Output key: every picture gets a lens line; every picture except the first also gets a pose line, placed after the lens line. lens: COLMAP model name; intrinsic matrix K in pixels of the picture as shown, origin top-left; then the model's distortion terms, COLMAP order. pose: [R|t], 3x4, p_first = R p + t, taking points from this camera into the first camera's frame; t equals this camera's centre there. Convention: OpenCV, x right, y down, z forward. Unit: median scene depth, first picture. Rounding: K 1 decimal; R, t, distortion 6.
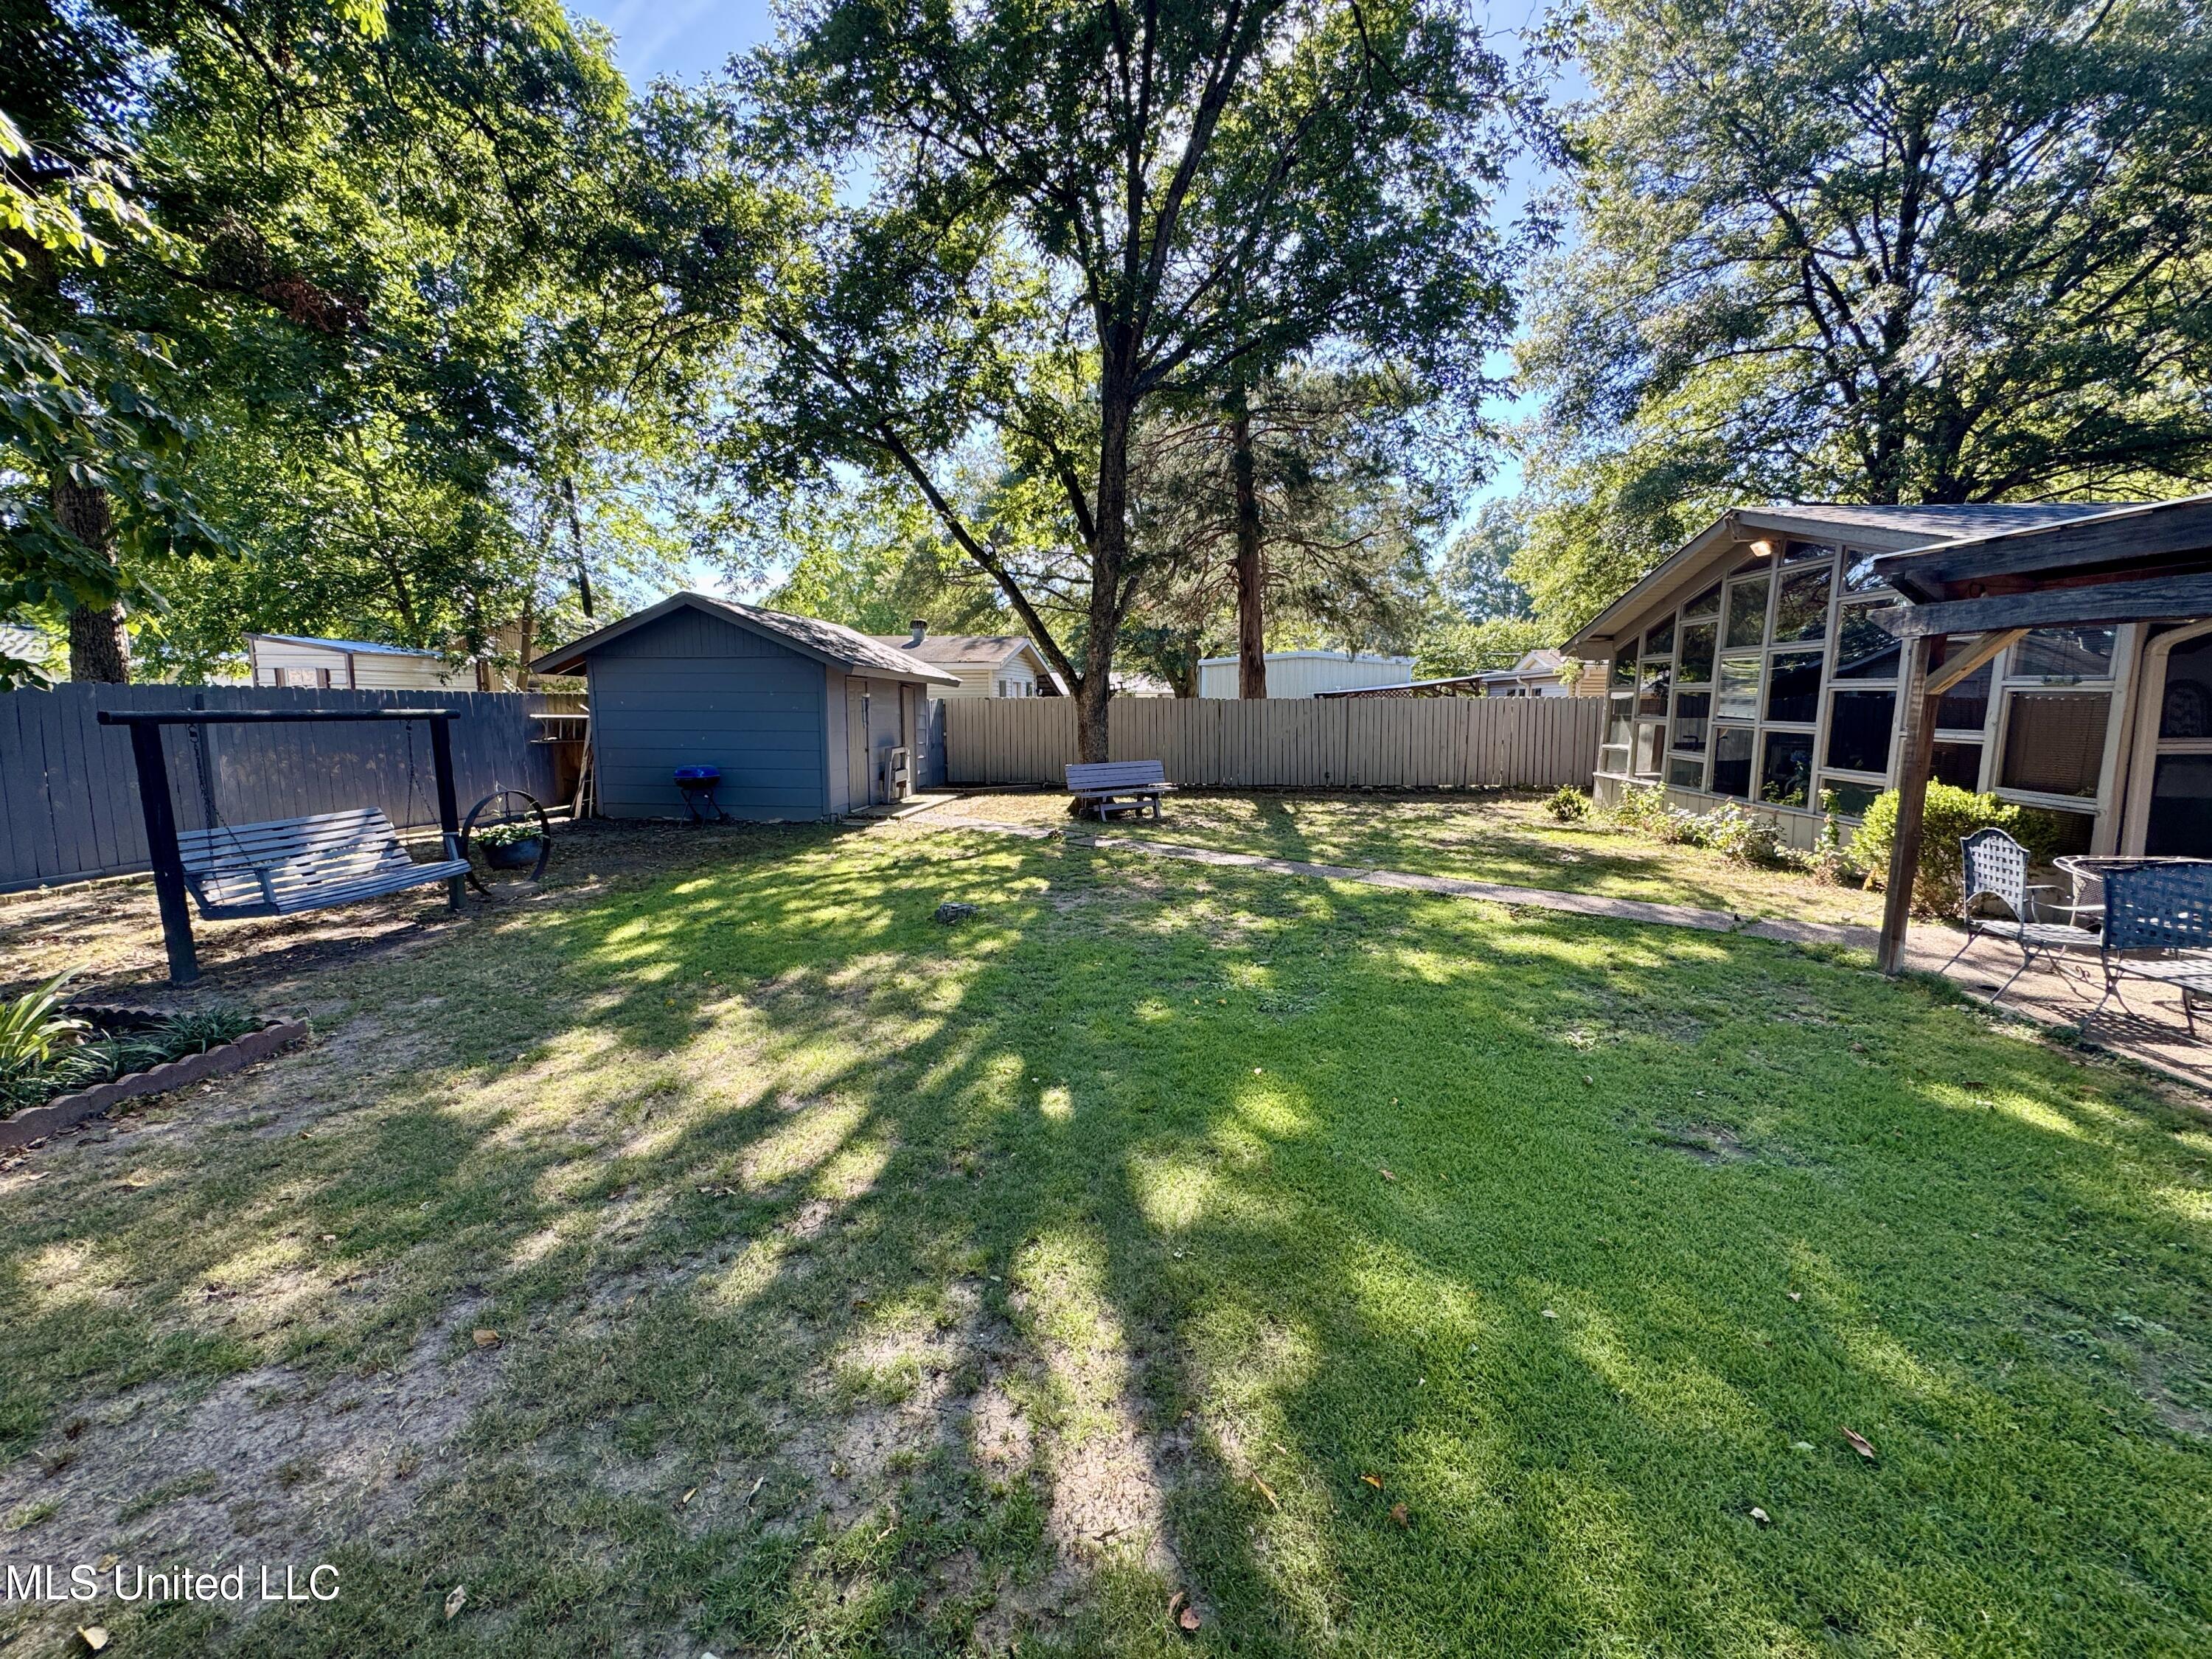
lens RADIAL K [[878.7, 0, 1104.5], [0, 878.7, 829.9], [0, 0, 1]] dist [-0.002292, 0.000072]
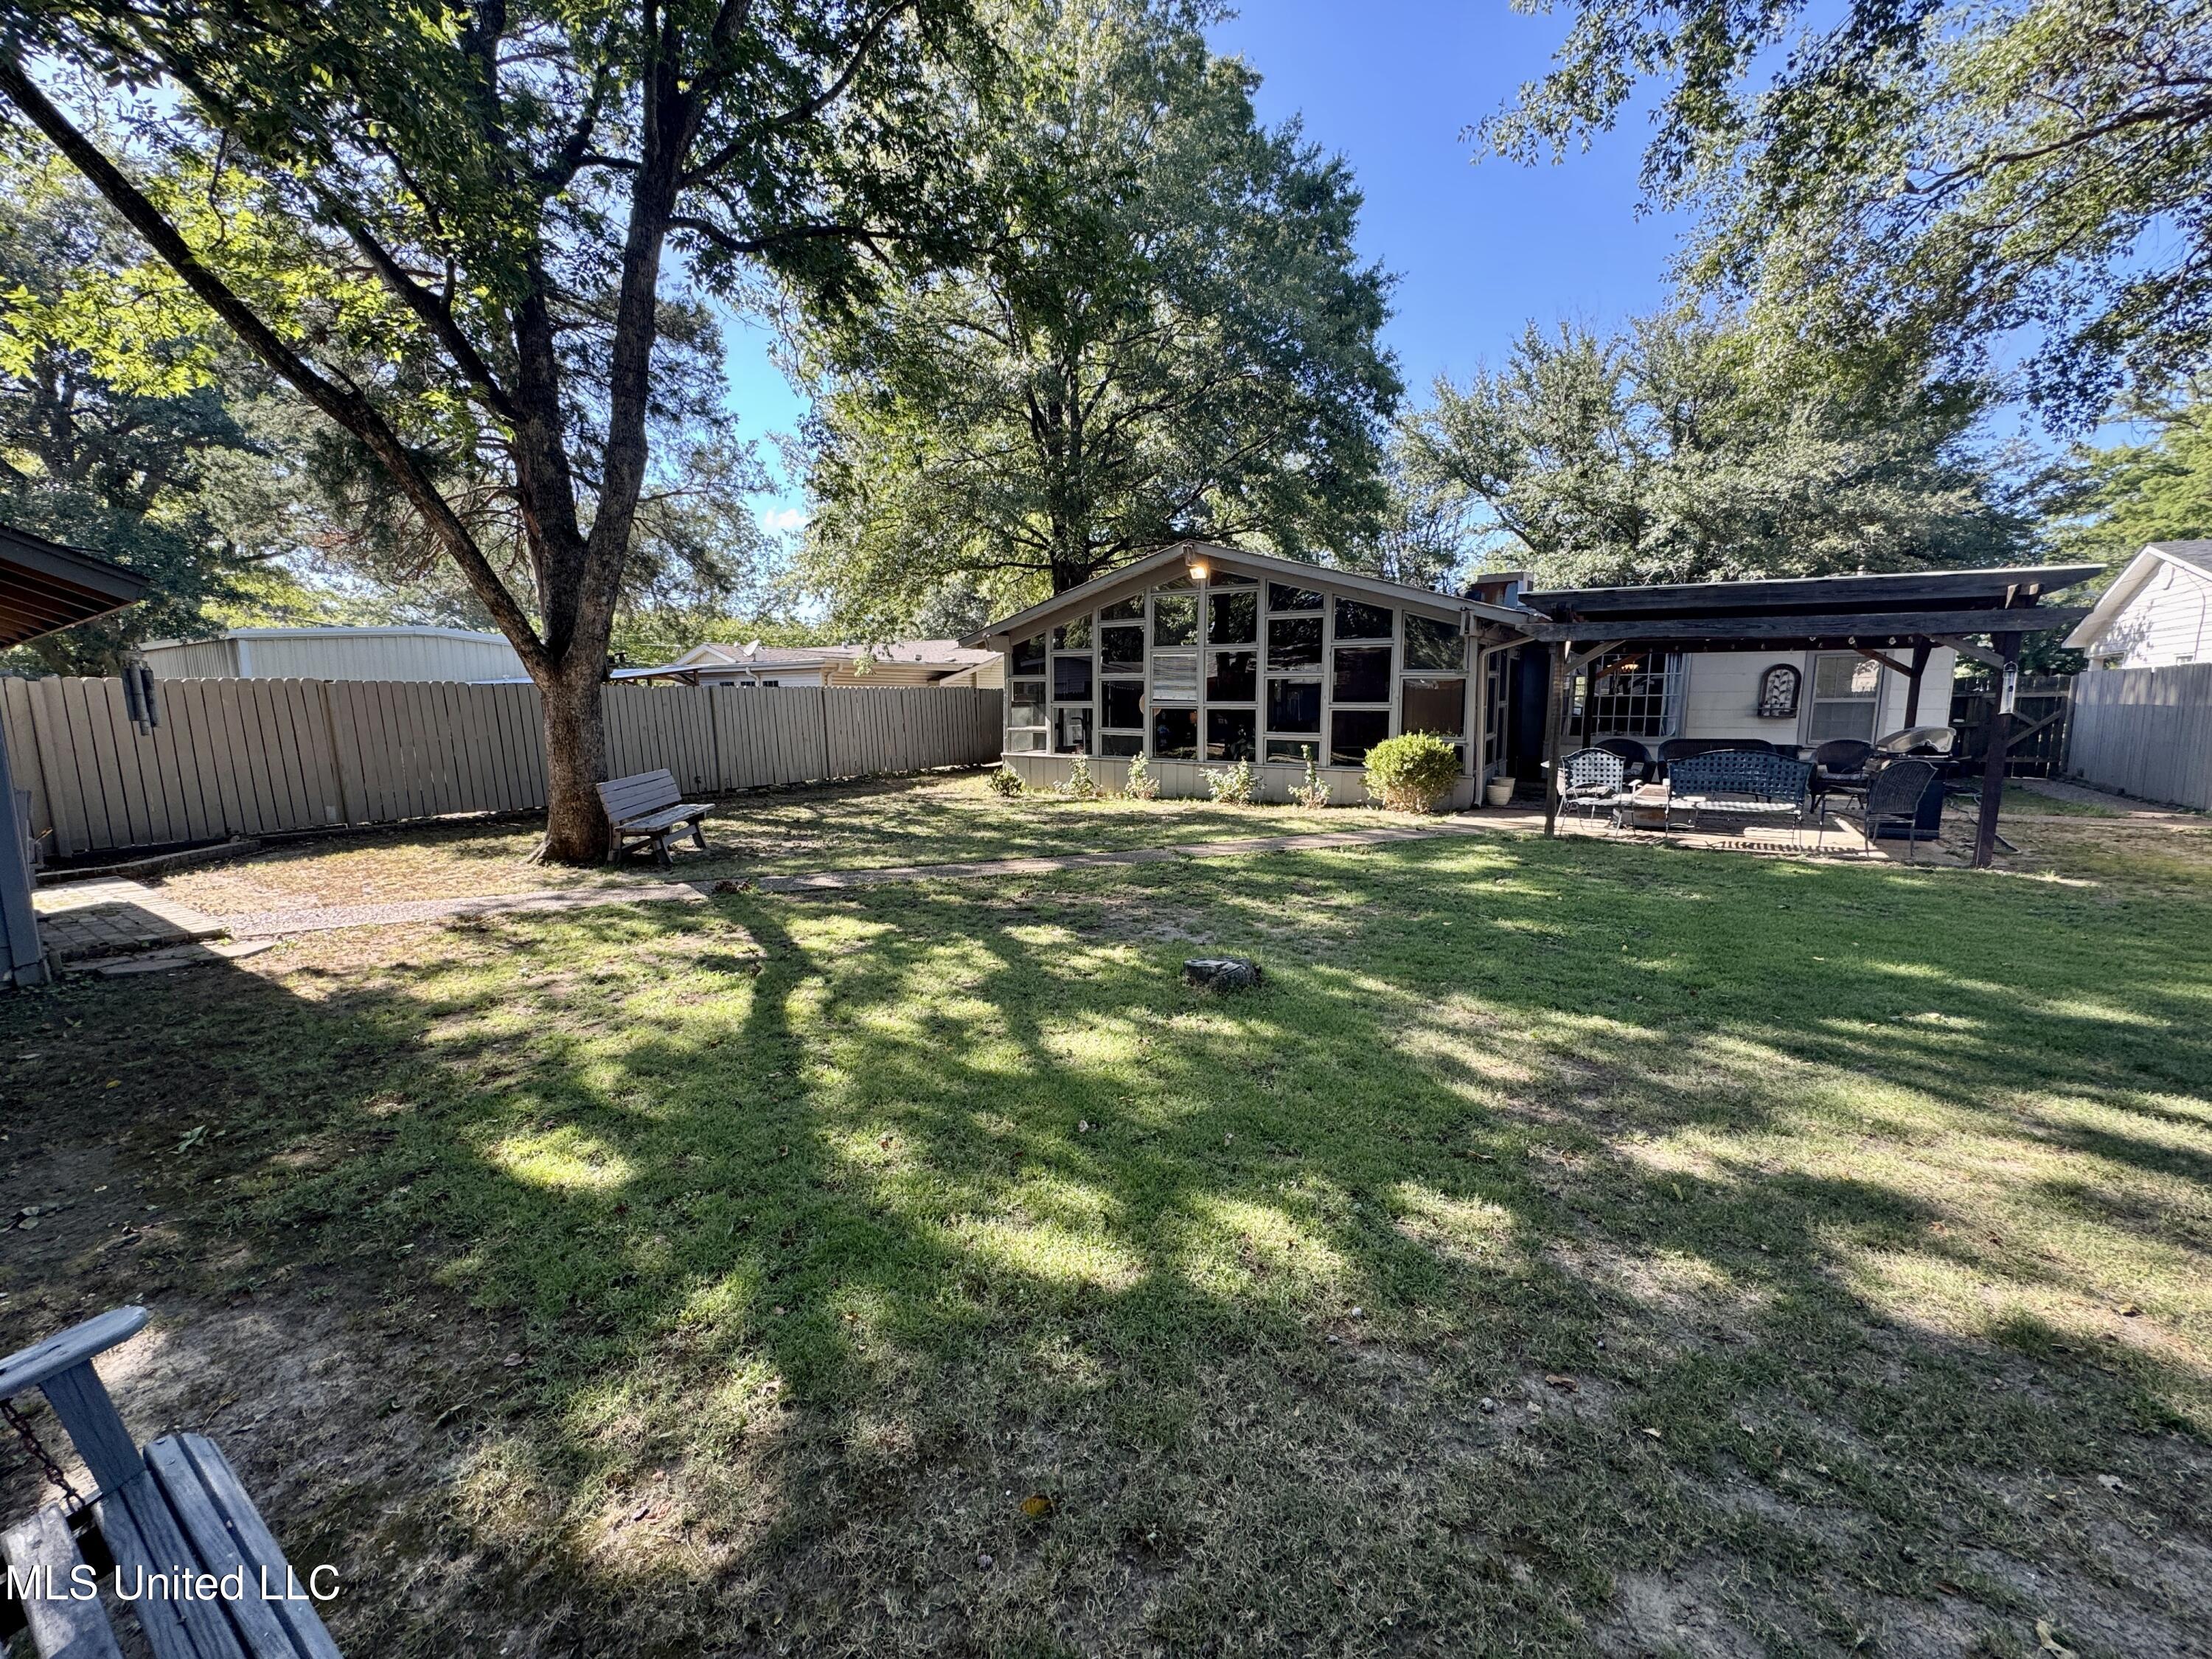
lens RADIAL K [[878.7, 0, 1104.5], [0, 878.7, 829.9], [0, 0, 1]] dist [-0.002292, 0.000072]
pose [[0.464913, -0.133955, 0.875164, -1.049238], [0.135850, 0.987575, 0.078994, -0.111020], [-0.874872, 0.082166, 0.477335, 0.978487]]
